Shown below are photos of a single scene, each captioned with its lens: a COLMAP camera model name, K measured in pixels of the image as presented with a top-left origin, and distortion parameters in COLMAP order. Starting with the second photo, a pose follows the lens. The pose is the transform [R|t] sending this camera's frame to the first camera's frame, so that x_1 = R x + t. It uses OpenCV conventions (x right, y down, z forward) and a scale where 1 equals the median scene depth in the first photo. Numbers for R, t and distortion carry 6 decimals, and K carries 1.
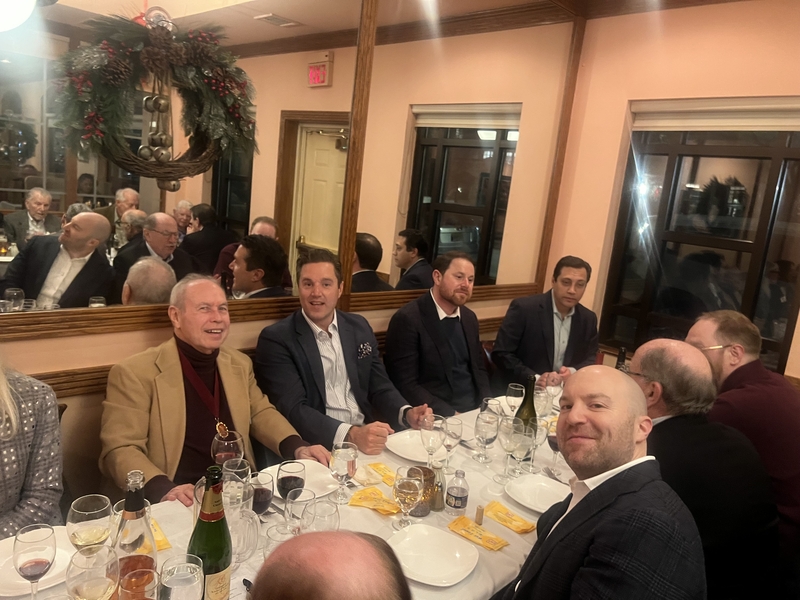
lens RADIAL K [[606.5, 0, 401.0], [0, 606.5, 300.2], [0, 0, 1]] dist [0.028918, -0.004559]
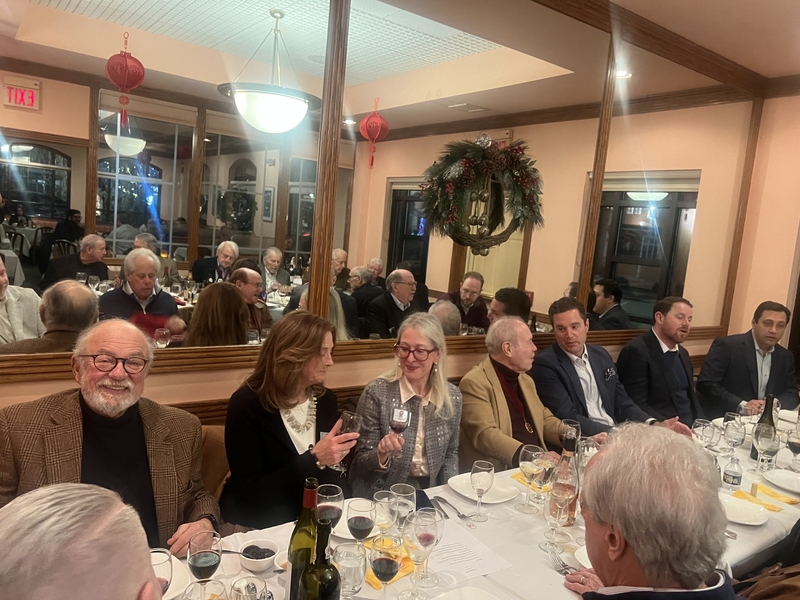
lens RADIAL K [[606.5, 0, 399.3], [0, 606.5, 298.3], [0, 0, 1]] dist [0.028918, -0.004559]
pose [[0.986551, -0.002991, -0.163427, -0.259043], [-0.010431, 0.996642, -0.081211, 0.027853], [0.163121, 0.081823, 0.983207, -0.309527]]
